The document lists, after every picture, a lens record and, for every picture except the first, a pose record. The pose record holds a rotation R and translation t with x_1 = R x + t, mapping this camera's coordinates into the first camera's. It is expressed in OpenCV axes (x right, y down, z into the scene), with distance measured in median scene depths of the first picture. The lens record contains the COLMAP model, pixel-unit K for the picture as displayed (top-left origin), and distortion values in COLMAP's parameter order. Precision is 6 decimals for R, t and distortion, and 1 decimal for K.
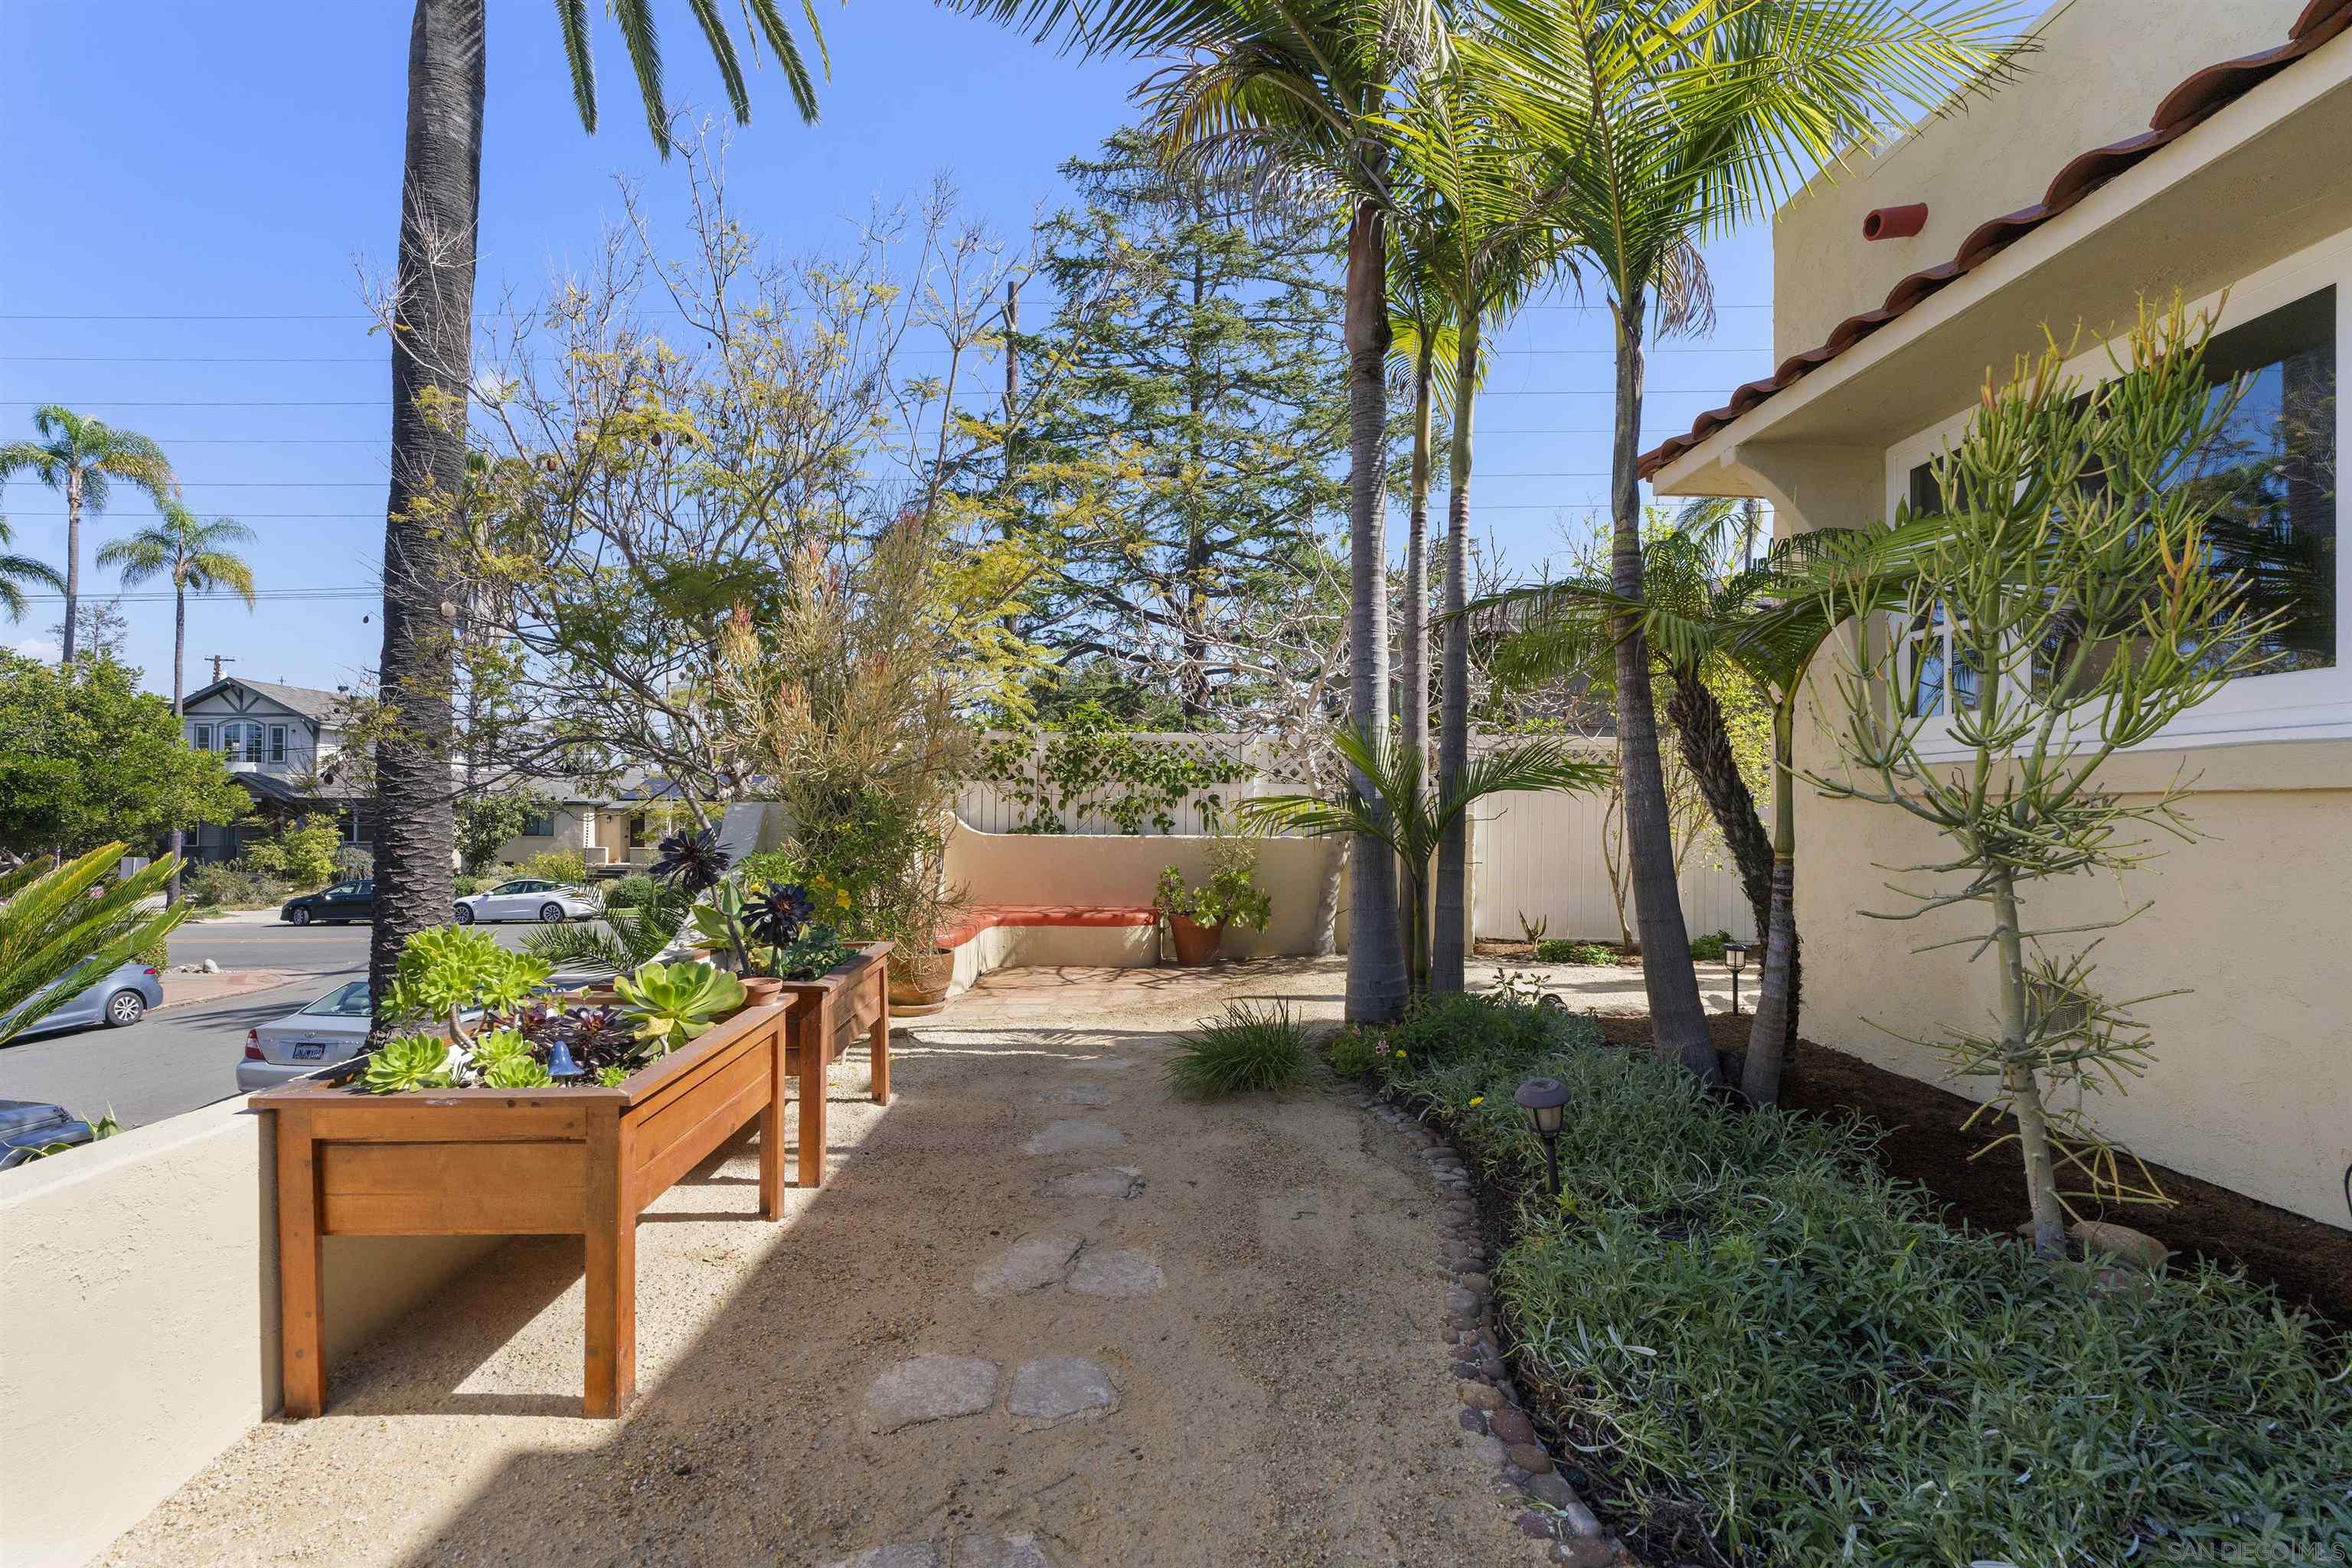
lens RADIAL K [[1068.8, 0, 1168.7], [0, 1068.8, 749.5], [0, 0, 1]] dist [-0.003029, -0.000312]
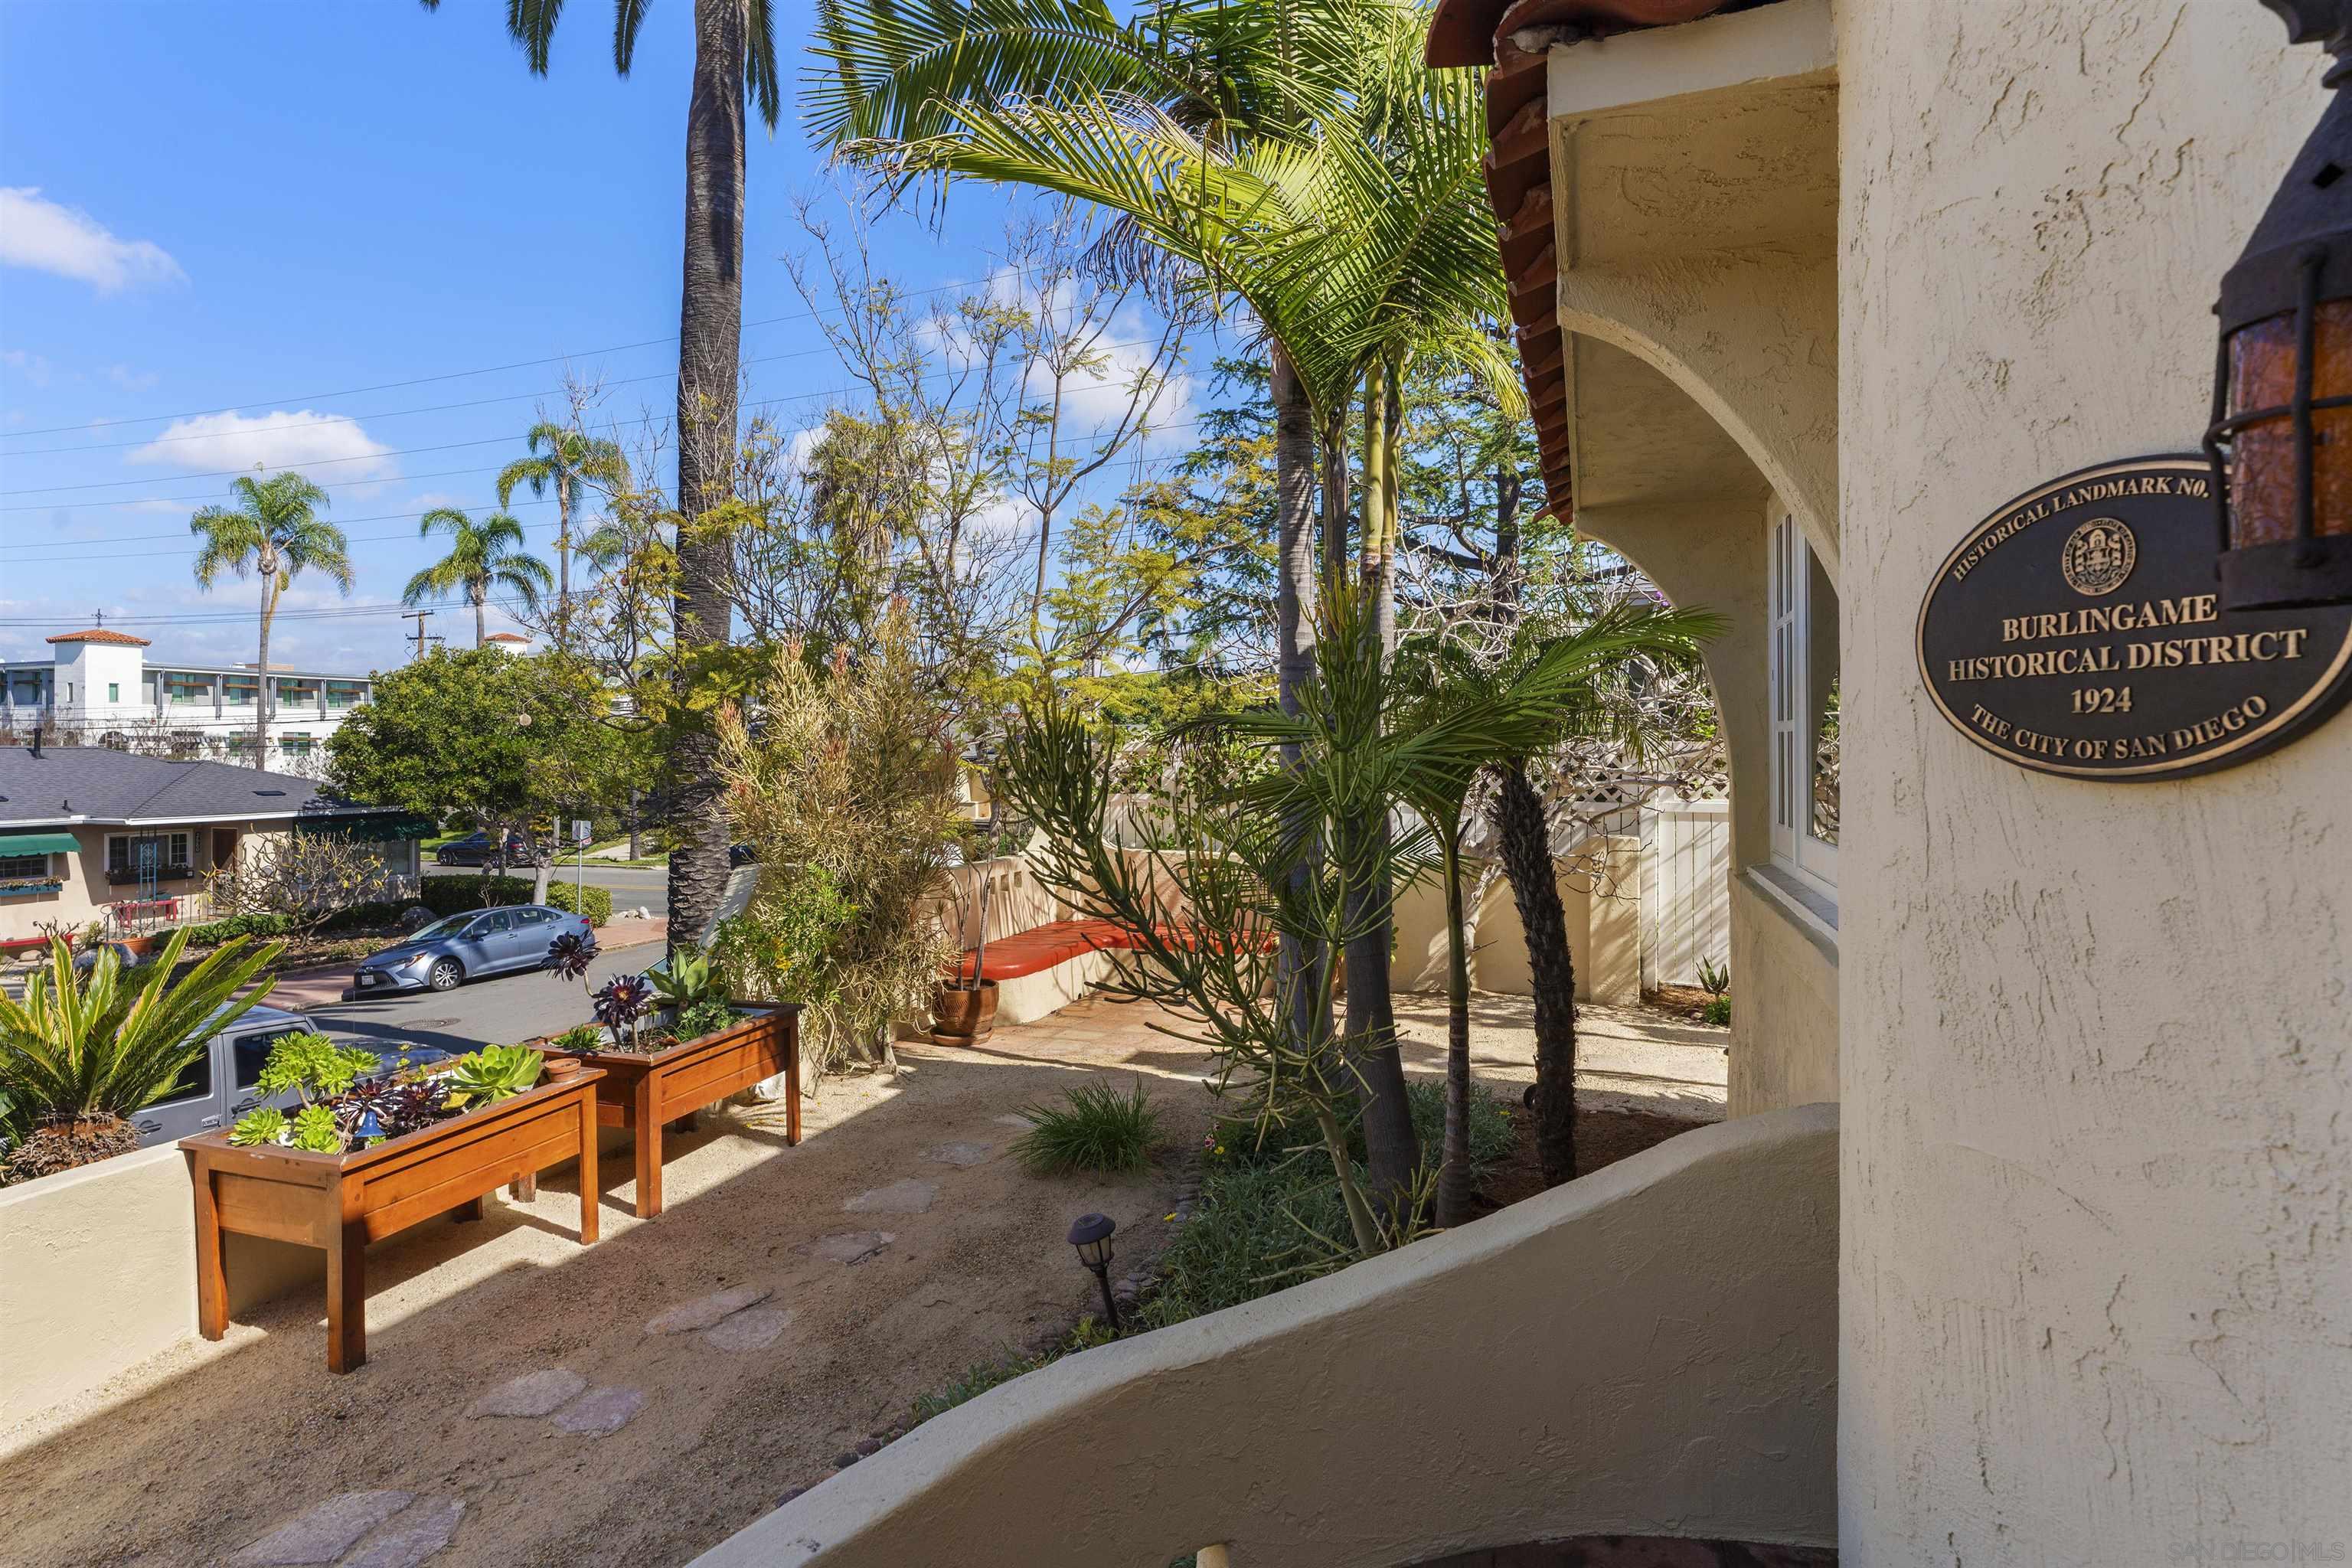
lens RADIAL K [[1203.9, 0, 1163.4], [0, 1203.9, 743.8], [0, 0, 1]] dist [-0.004387, -0.000010]
pose [[0.934816, -0.007106, -0.355063, 0.691537], [0.024810, 0.998664, 0.045336, -0.186569], [0.354266, -0.051190, 0.933743, -0.080247]]
